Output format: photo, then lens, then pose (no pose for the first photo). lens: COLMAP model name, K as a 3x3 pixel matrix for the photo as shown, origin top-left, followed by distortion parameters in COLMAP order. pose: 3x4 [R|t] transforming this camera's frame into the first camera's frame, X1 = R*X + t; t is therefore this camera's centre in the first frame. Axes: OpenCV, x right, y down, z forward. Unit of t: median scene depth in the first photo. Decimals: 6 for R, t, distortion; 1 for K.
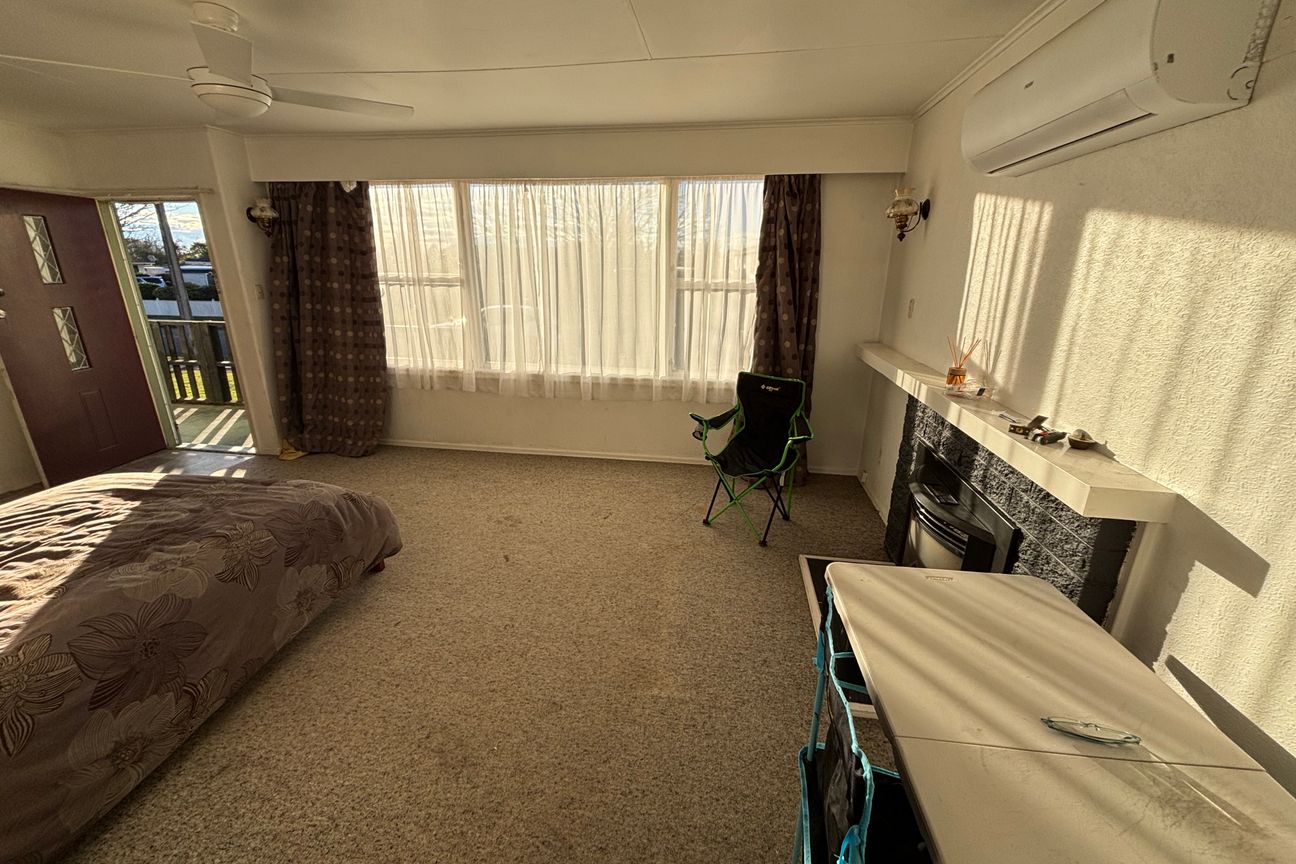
lens RADIAL K [[517.7, 0, 643.2], [0, 517.7, 429.4], [0, 0, 1]] dist [-0.001214, -0.000078]
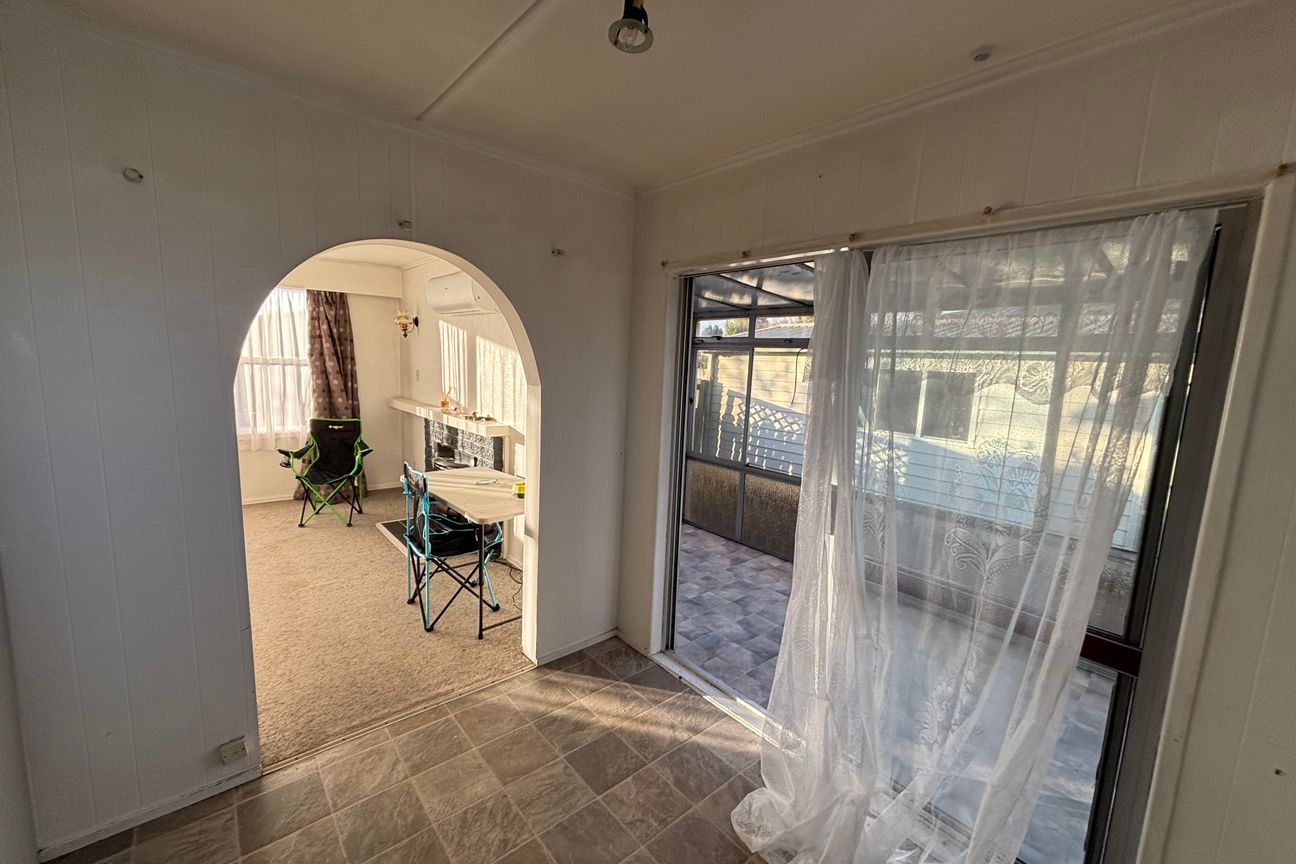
lens RADIAL K [[517.7, 0, 643.2], [0, 517.7, 429.4], [0, 0, 1]] dist [-0.001214, -0.000078]
pose [[0.638647, -0.087769, 0.764478, -0.319019], [0.199399, 0.978416, -0.054248, 0.177390], [-0.743216, 0.187082, 0.642363, -0.600549]]
